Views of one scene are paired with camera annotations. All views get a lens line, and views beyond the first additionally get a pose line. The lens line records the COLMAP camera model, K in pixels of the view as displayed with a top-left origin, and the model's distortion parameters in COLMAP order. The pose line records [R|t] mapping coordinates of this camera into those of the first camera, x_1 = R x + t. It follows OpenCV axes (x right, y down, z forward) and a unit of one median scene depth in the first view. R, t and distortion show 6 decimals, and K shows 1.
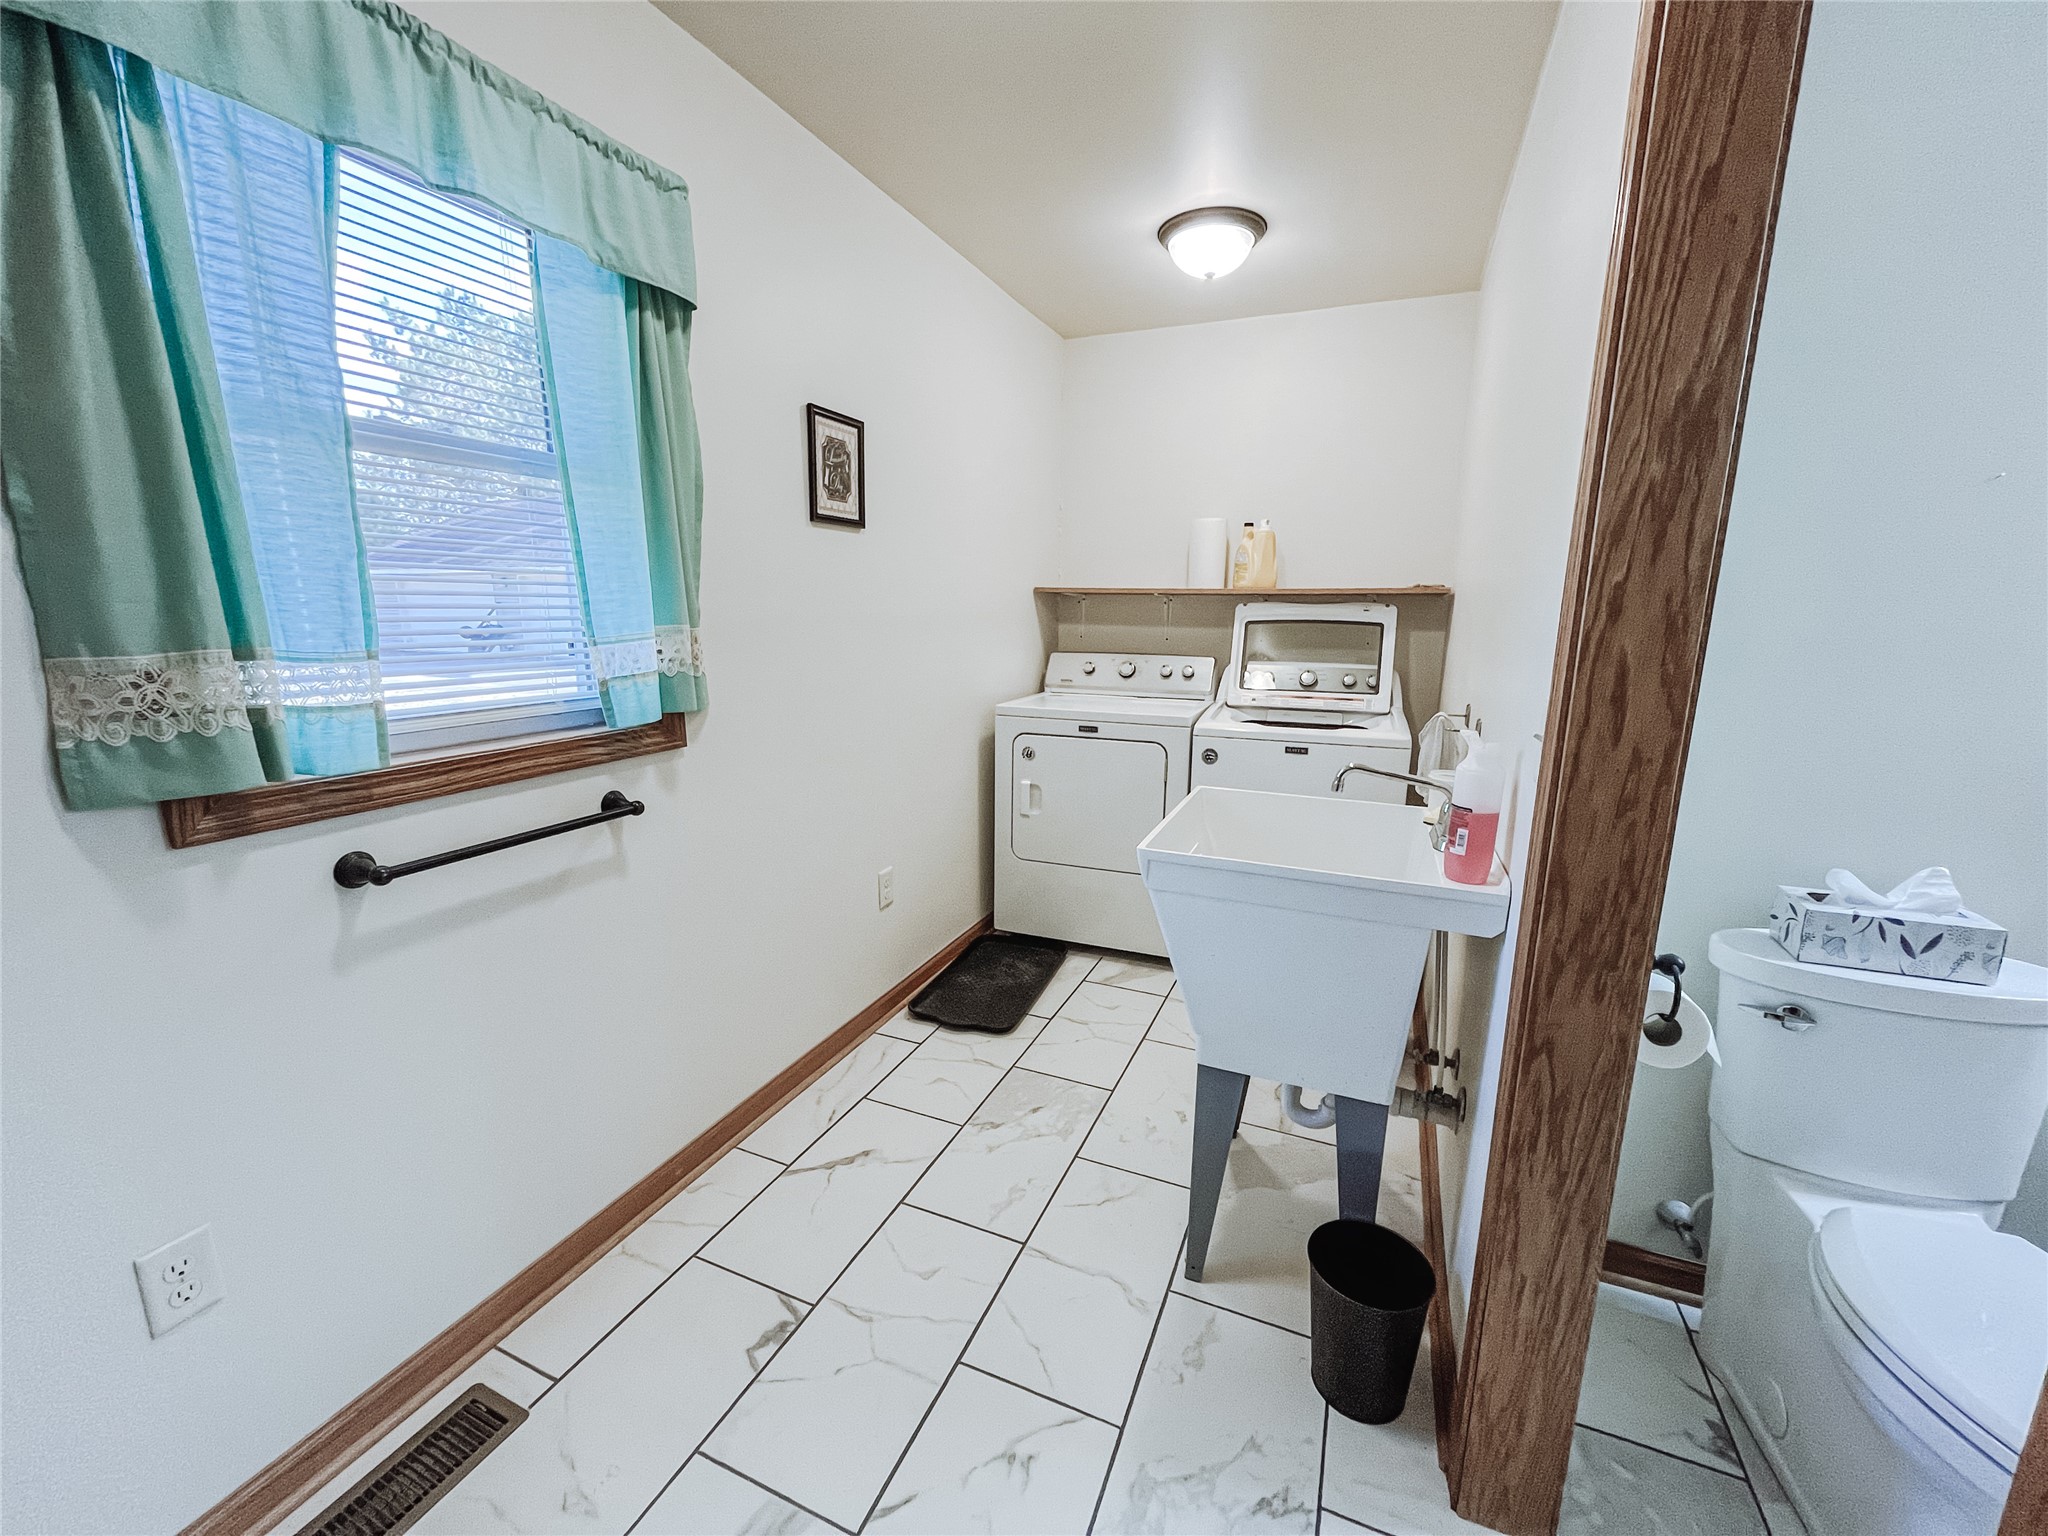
lens RADIAL K [[826.8, 0, 1026.5], [0, 826.8, 769.1], [0, 0, 1]] dist [-0.003190, -0.000779]
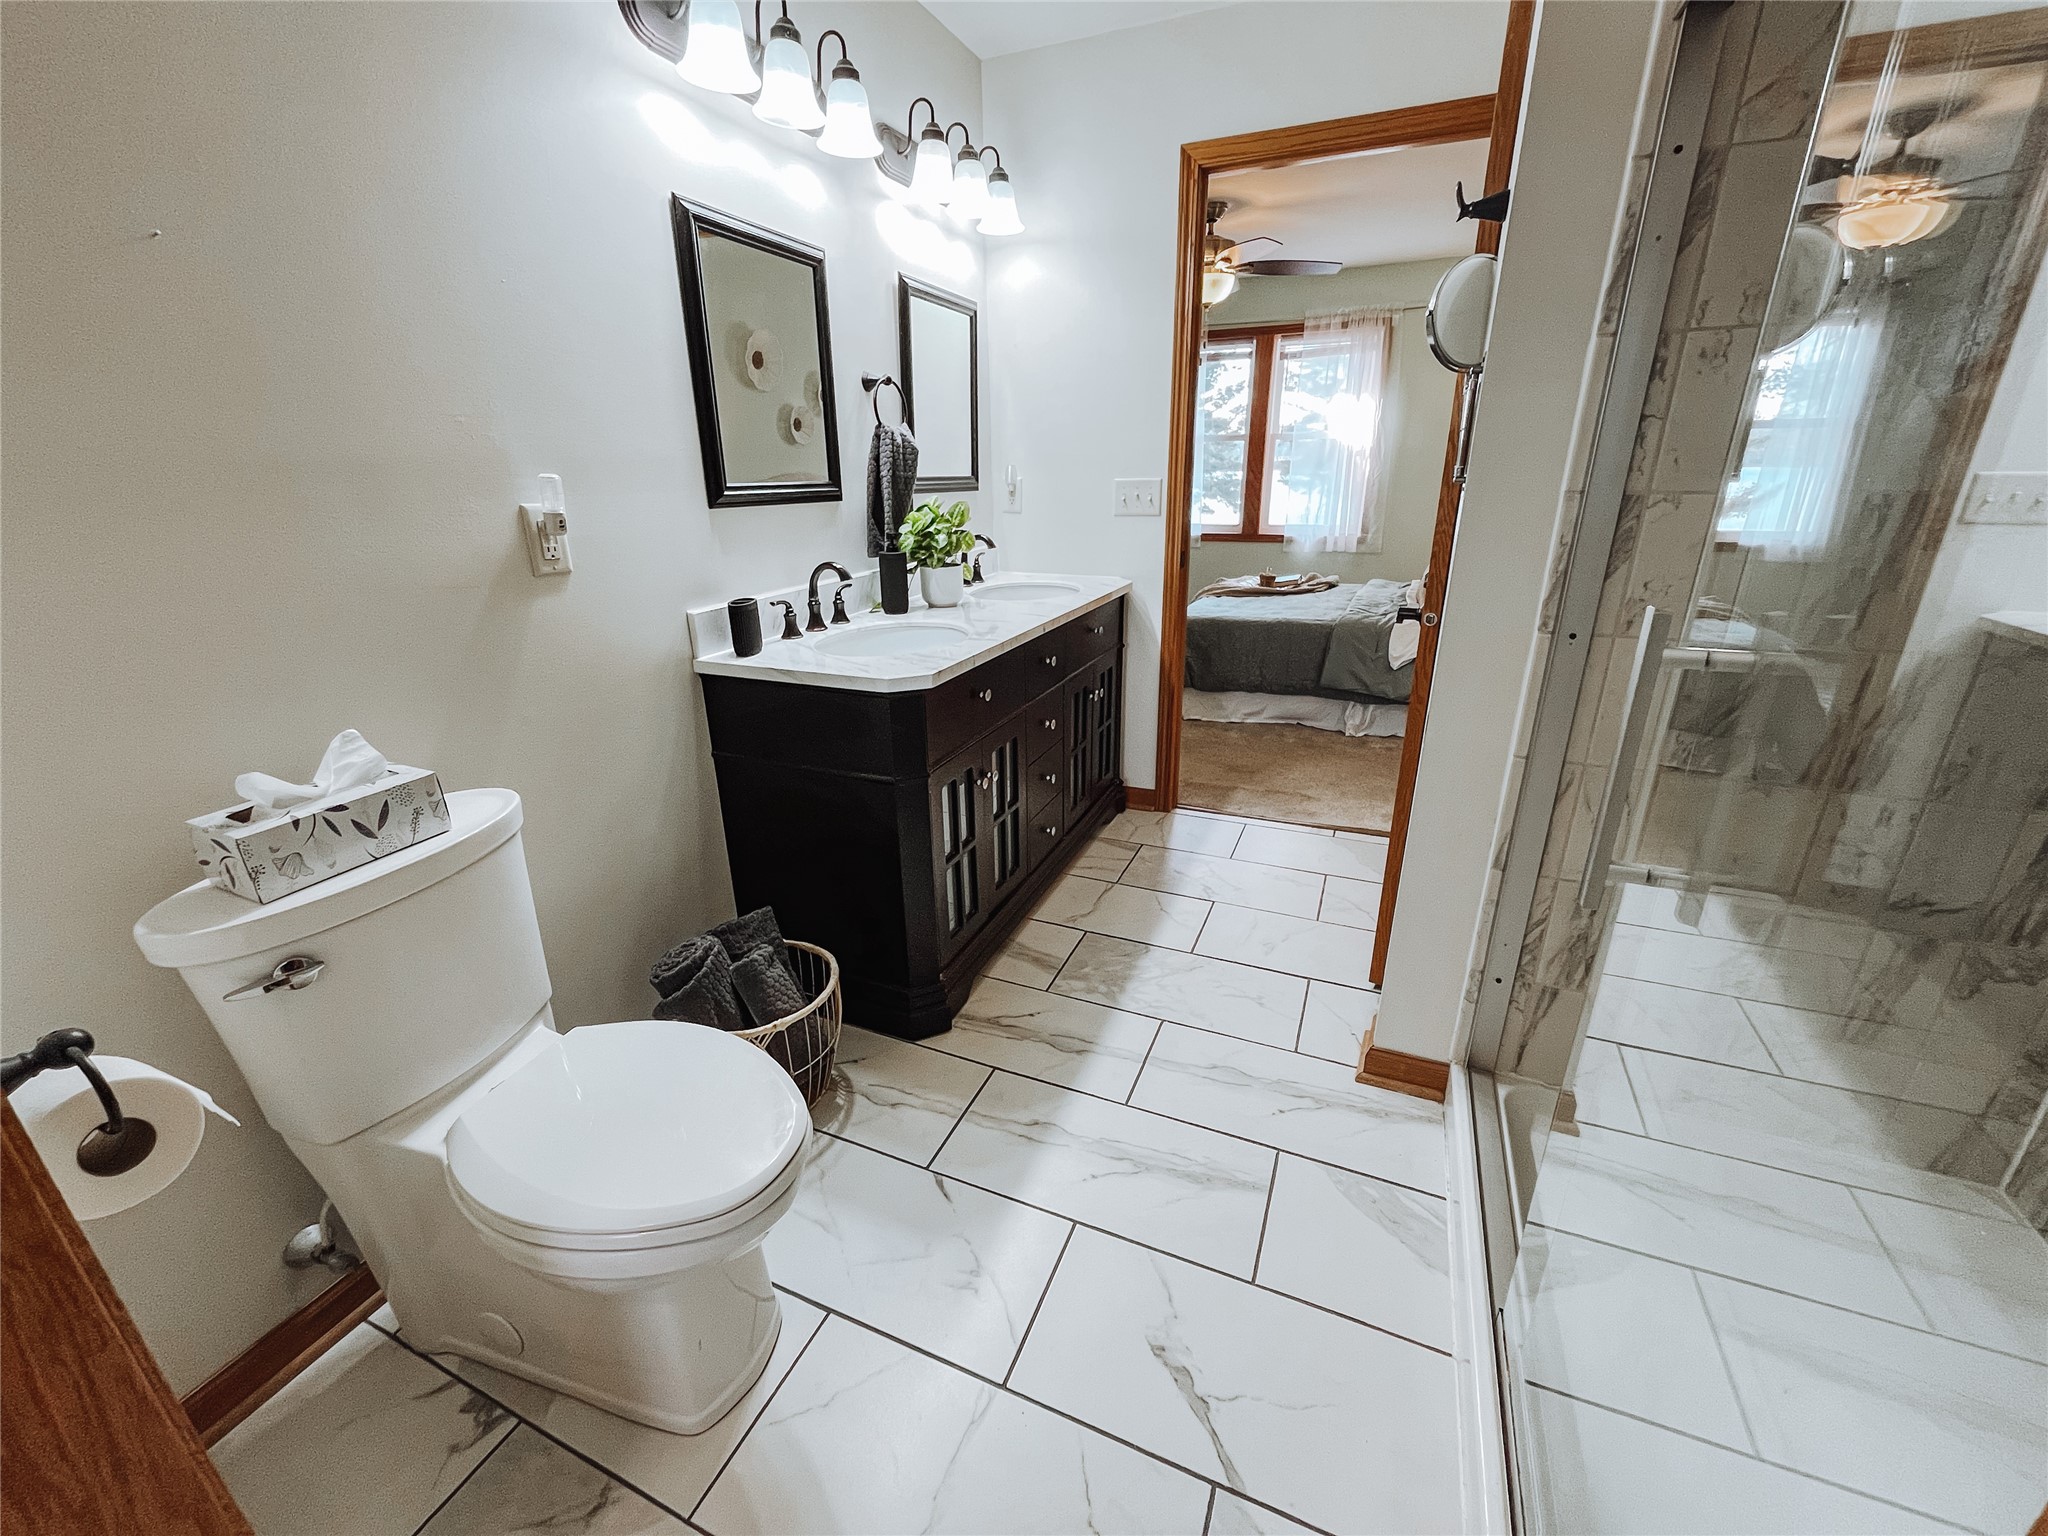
lens RADIAL K [[822.9, 0, 1022.5], [0, 822.9, 767.7], [0, 0, 1]] dist [-0.003839, -0.000508]
pose [[0.005614, -0.355849, 0.934527, 0.233354], [0.213311, 0.913458, 0.346545, 0.005468], [-0.976968, 0.197399, 0.081034, 0.193093]]
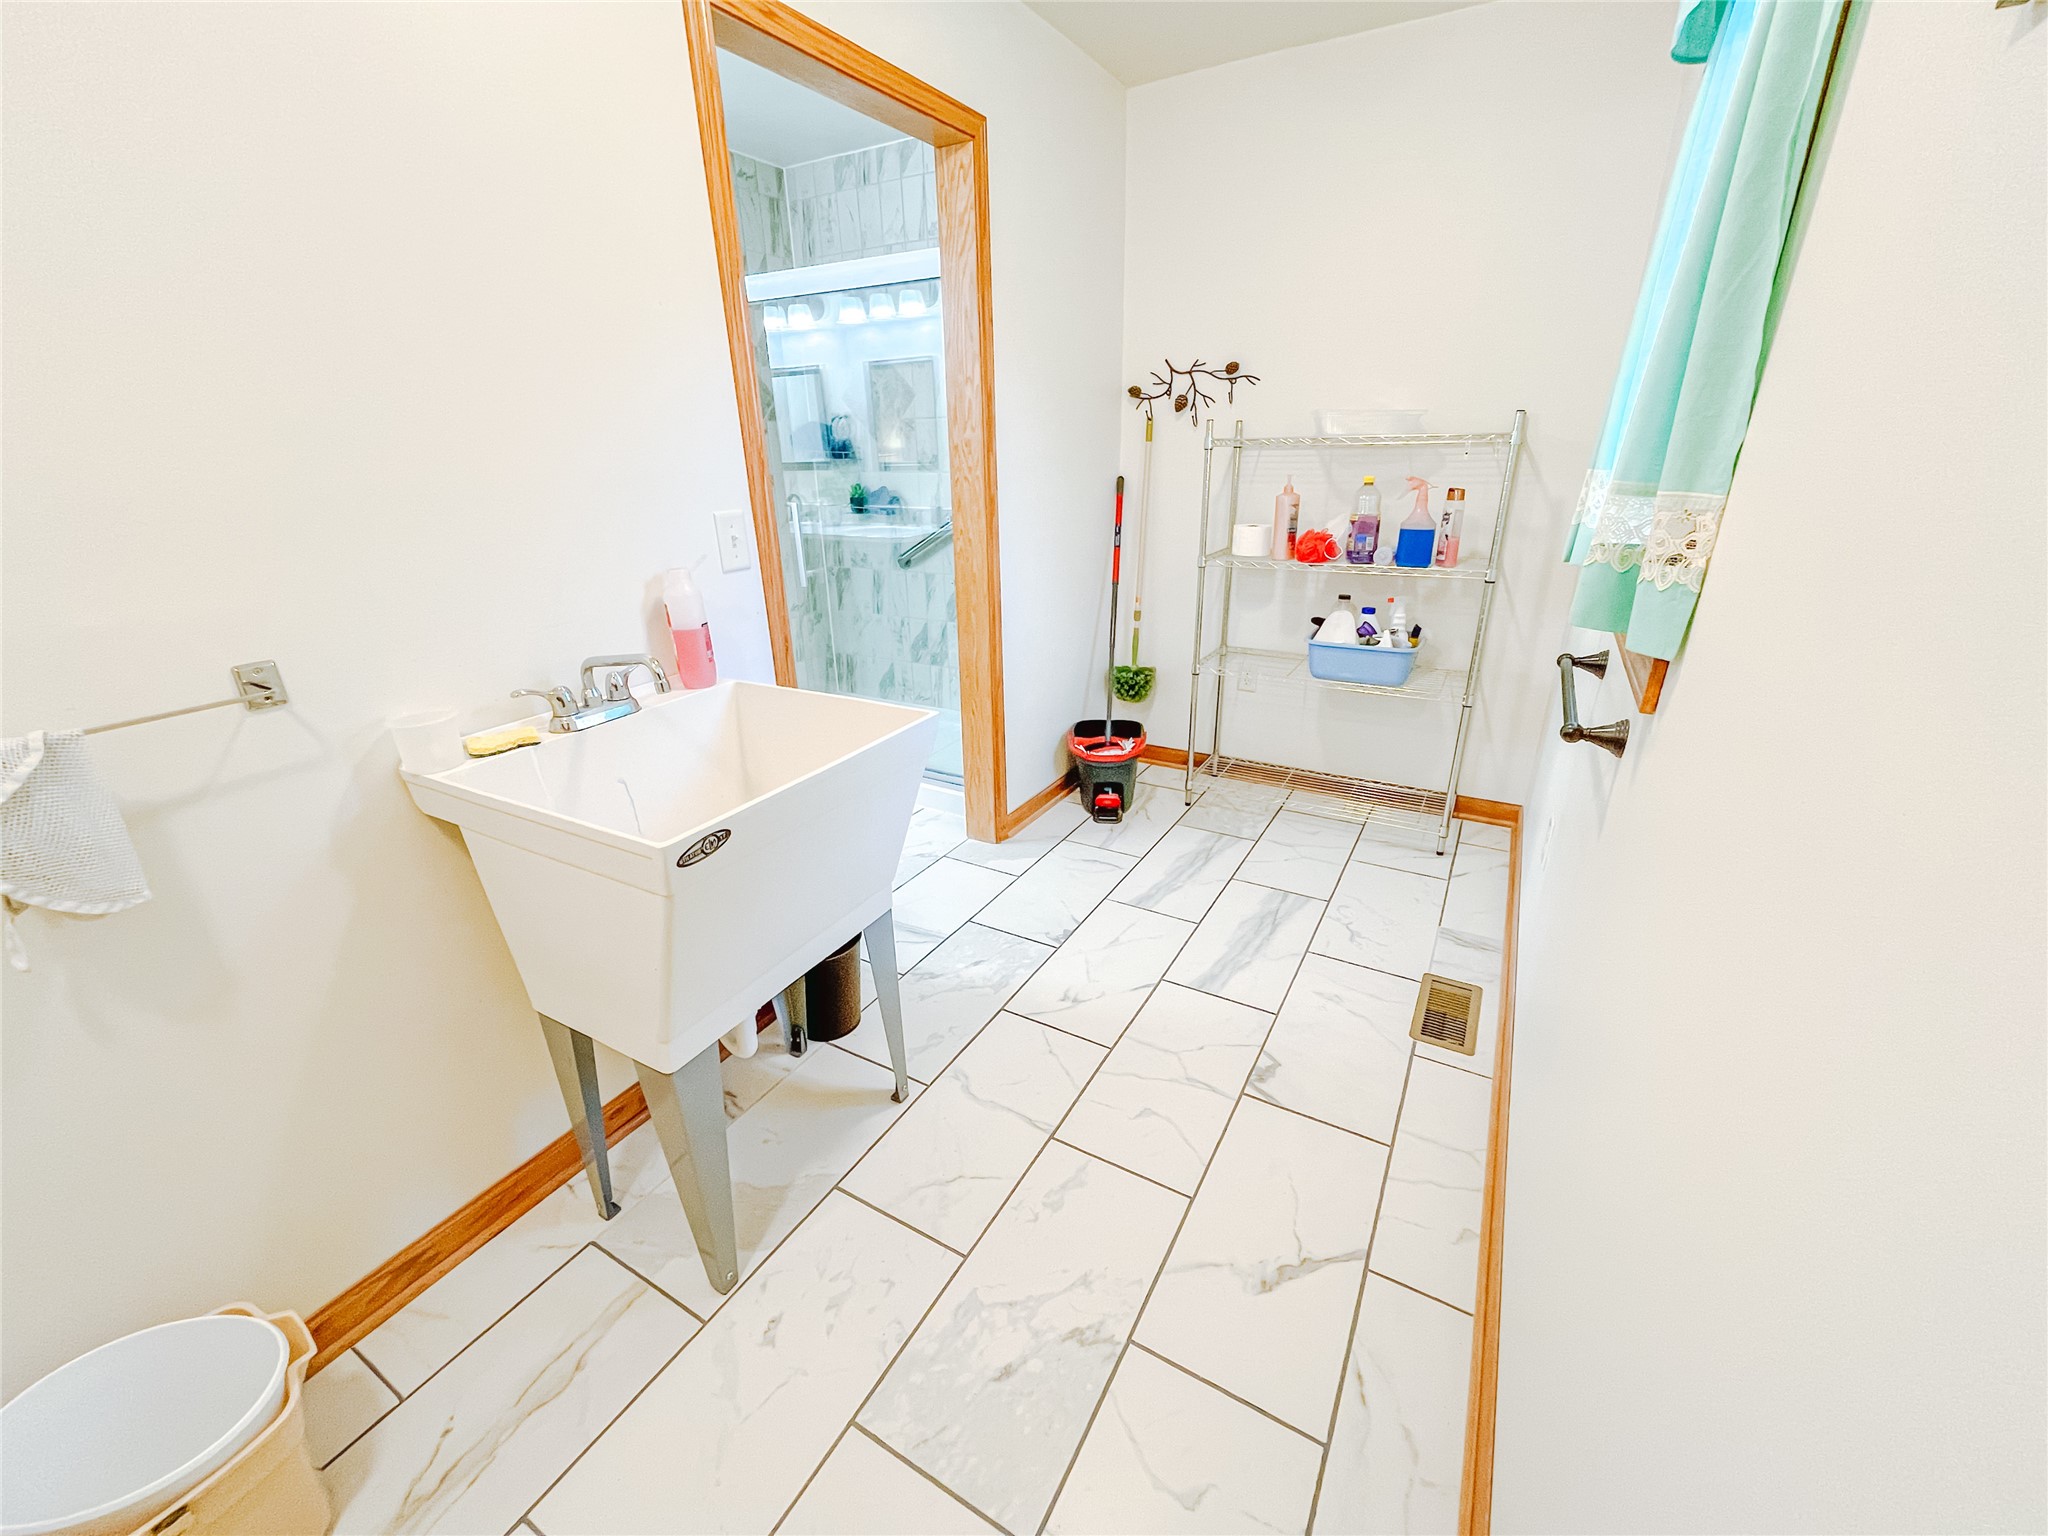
lens RADIAL K [[825.1, 0, 1031.2], [0, 825.1, 767.8], [0, 0, 1]] dist [-0.002113, -0.000194]
pose [[-0.993659, -0.032396, 0.107669, -0.076723], [0.031873, 0.837157, 0.546033, -0.356794], [-0.107825, 0.546003, -0.830816, 1.742853]]
